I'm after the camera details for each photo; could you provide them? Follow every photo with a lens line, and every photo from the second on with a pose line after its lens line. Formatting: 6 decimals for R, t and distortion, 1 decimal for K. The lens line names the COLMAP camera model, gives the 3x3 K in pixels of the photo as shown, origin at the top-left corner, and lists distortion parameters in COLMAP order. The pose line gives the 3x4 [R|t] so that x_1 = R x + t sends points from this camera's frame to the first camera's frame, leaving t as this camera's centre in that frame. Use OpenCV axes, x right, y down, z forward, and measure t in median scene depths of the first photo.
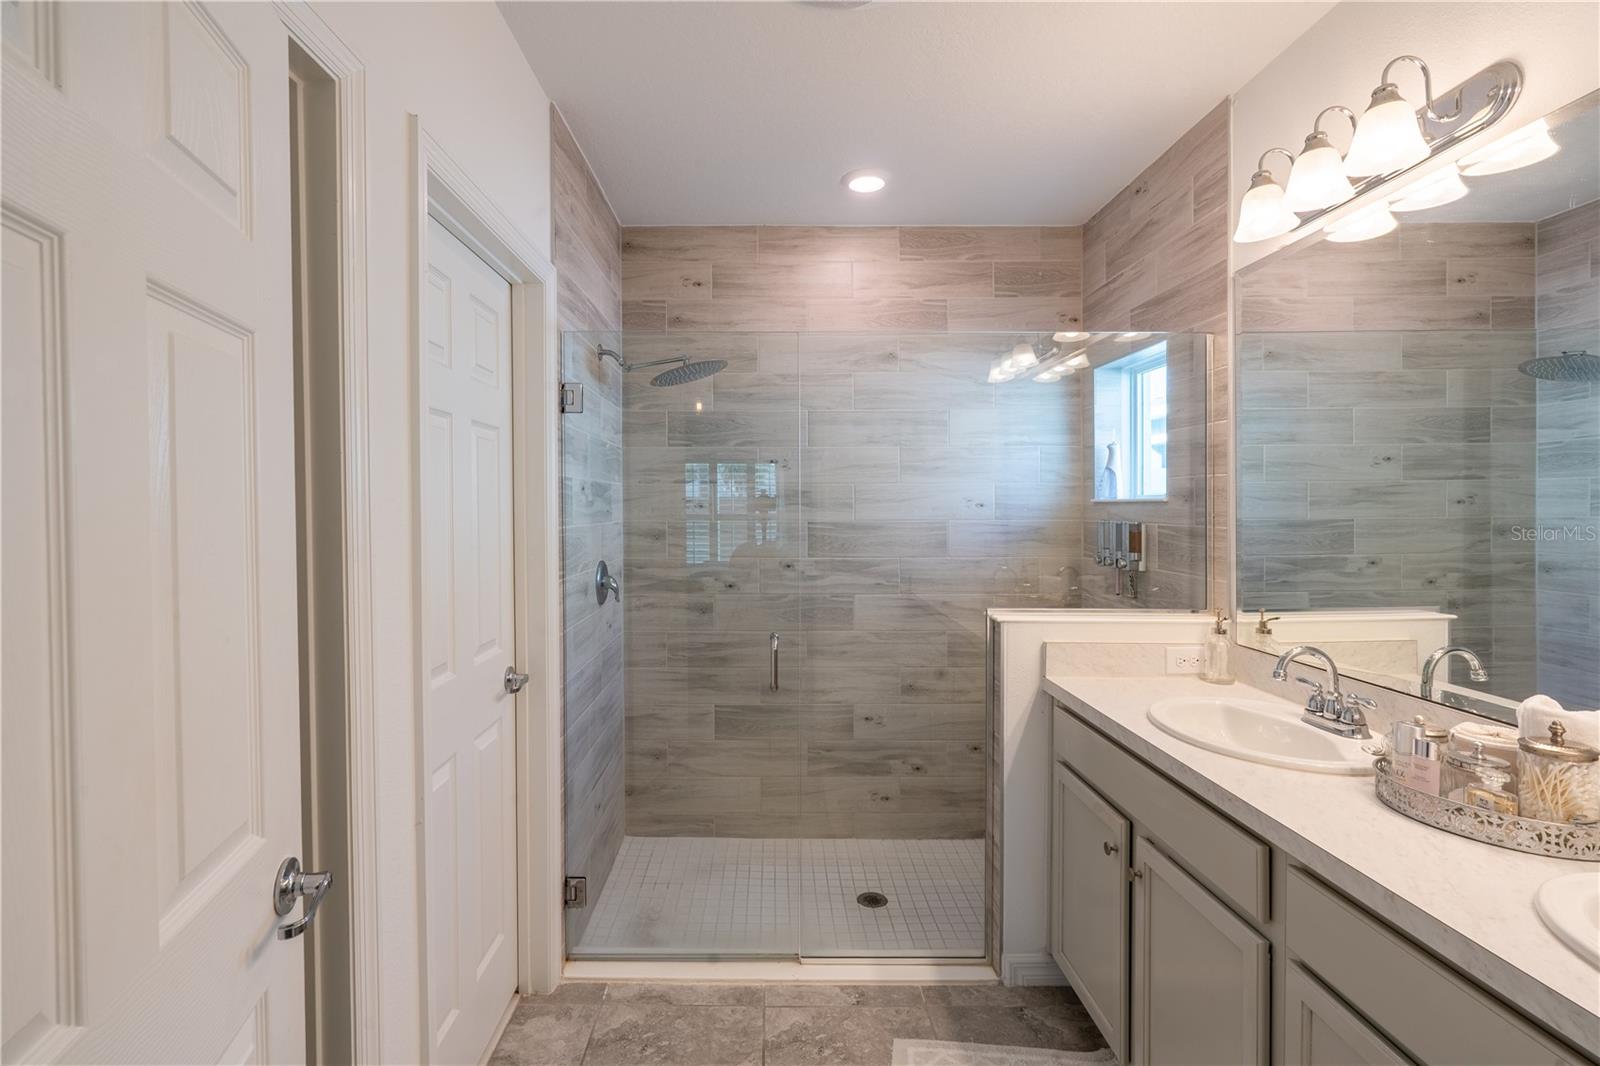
lens RADIAL K [[729.6, 0, 777.4], [0, 729.6, 524.2], [0, 0, 1]] dist [-0.000067, 0.008648]
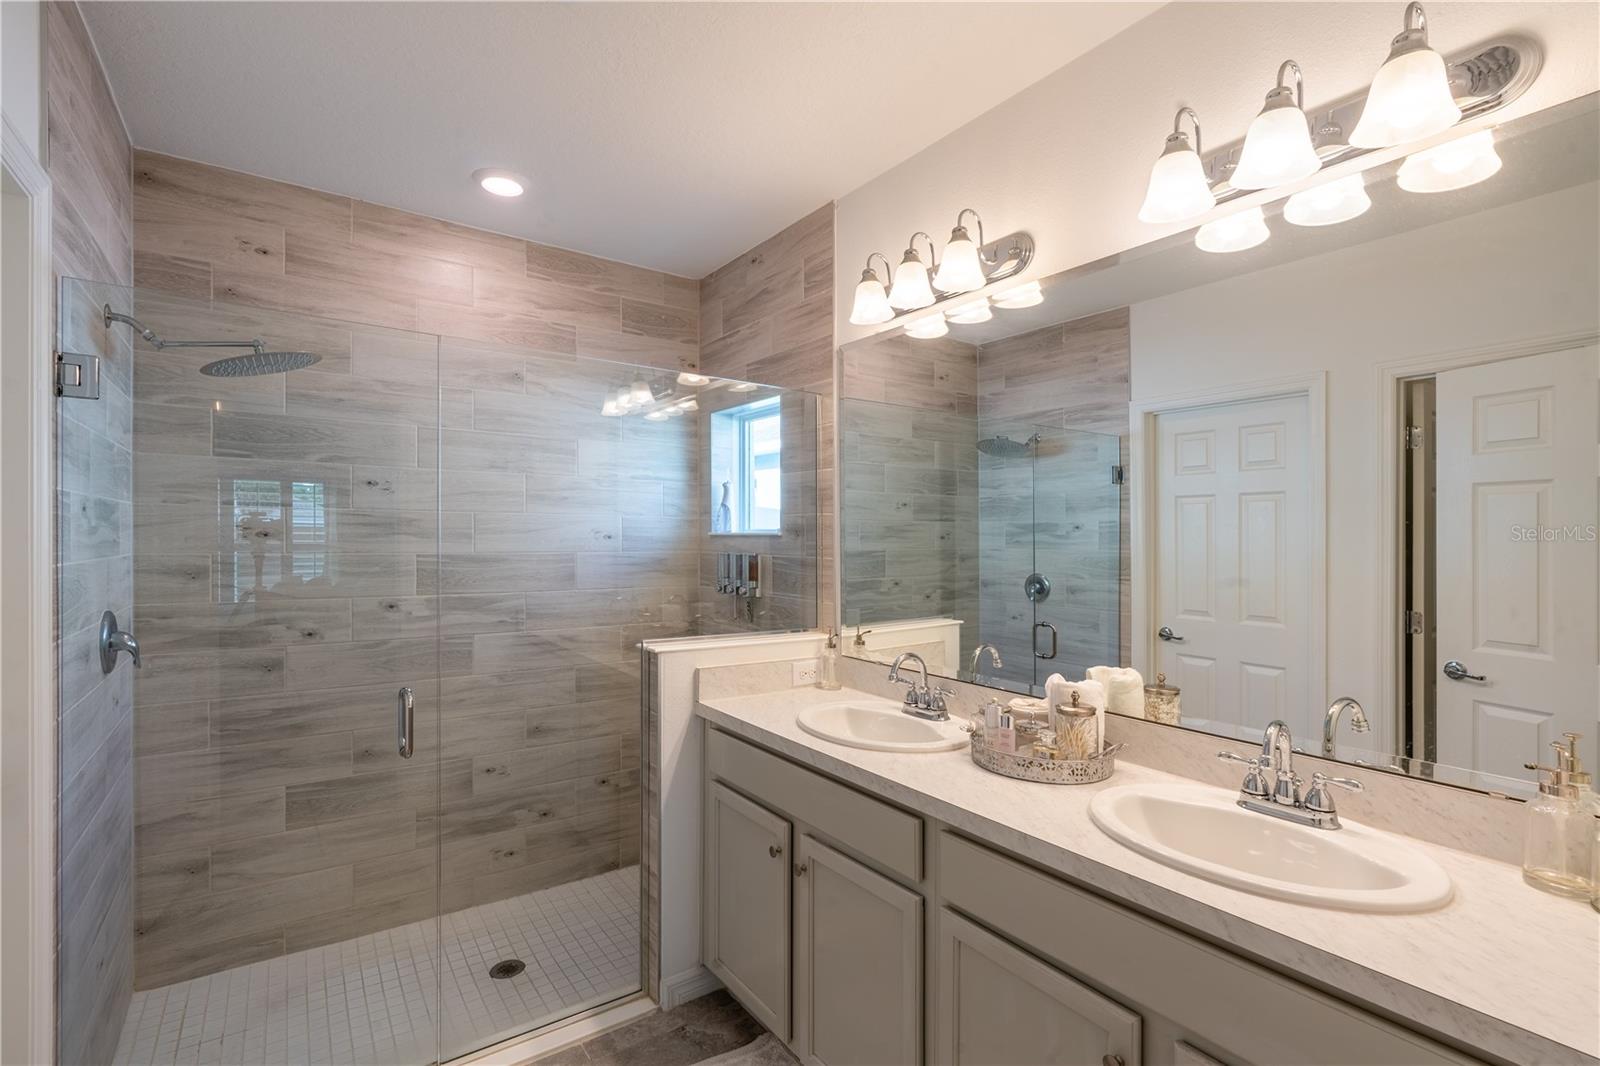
lens RADIAL K [[720.5, 0, 778.8], [0, 720.5, 545.6], [0, 0, 1]] dist [0.002319, 0.001482]
pose [[0.828715, 0.002593, 0.559665, -0.097075], [0.004127, 0.999934, -0.010745, -0.003267], [-0.559656, 0.011214, 0.828649, 0.059427]]
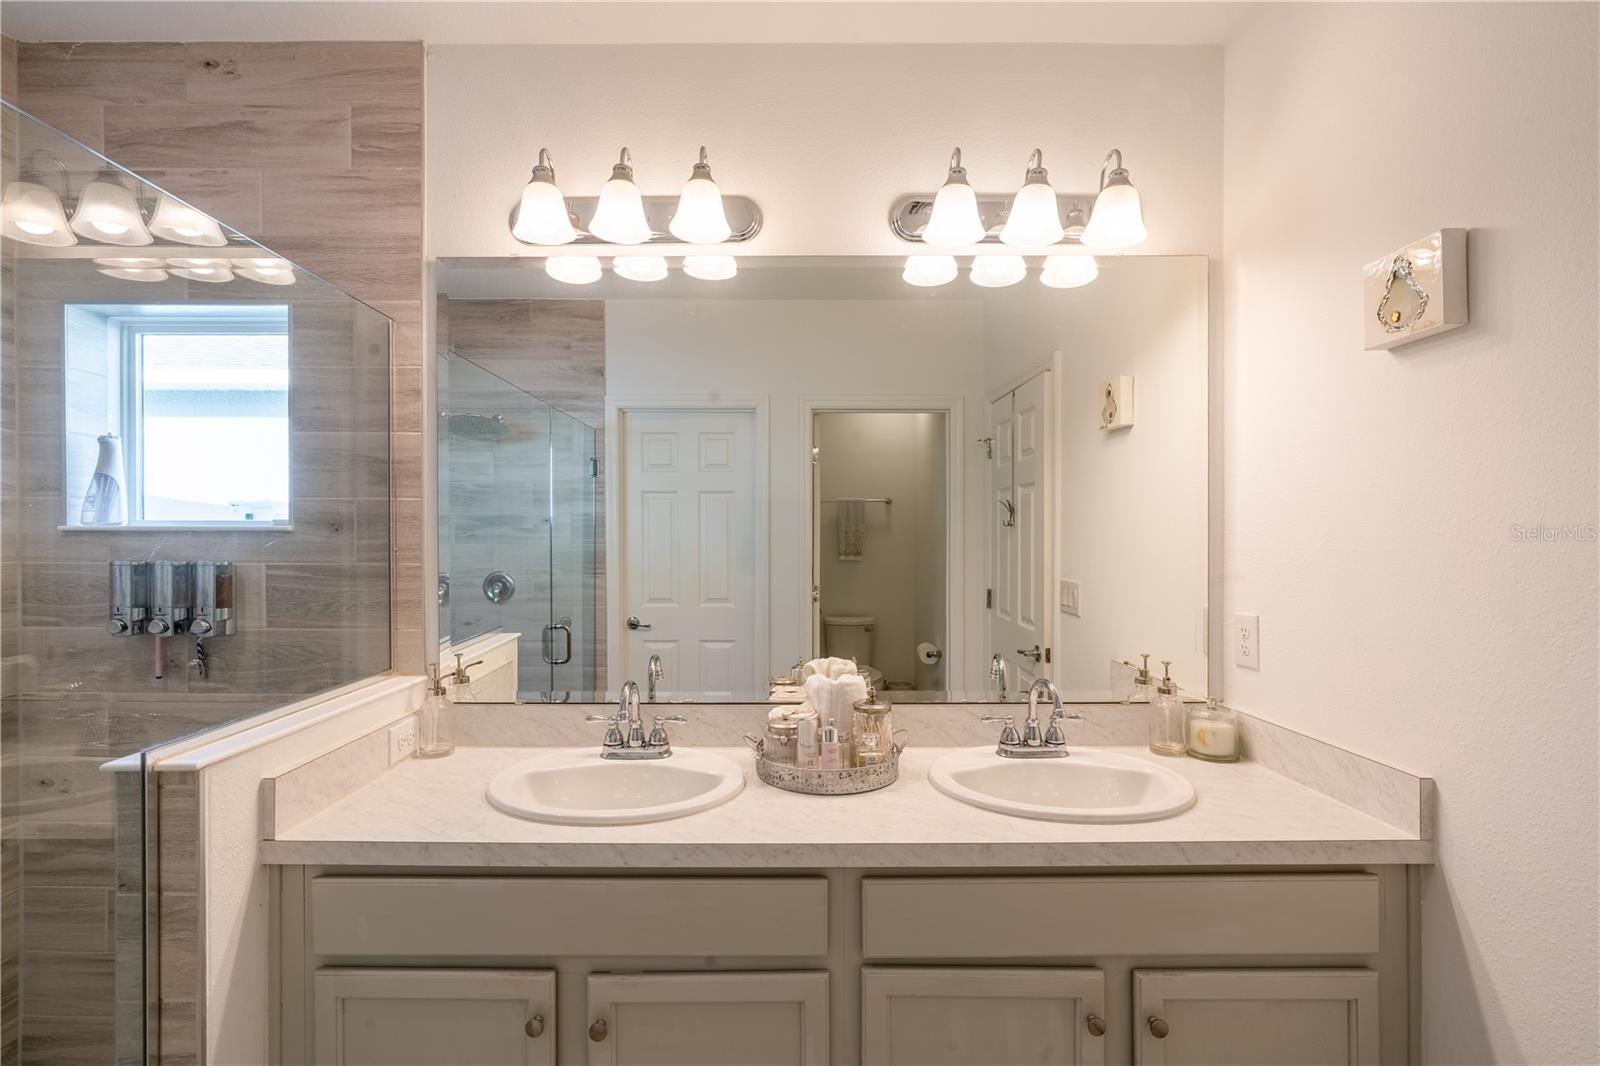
lens RADIAL K [[725.1, 0, 760.9], [0, 725.1, 535.1], [0, 0, 1]] dist [-0.000815, 0.000309]
pose [[0.025876, -0.000205, 0.999665, -0.153372], [0.024968, 0.999688, -0.000441, -0.014476], [-0.999353, 0.024971, 0.025873, 0.491541]]
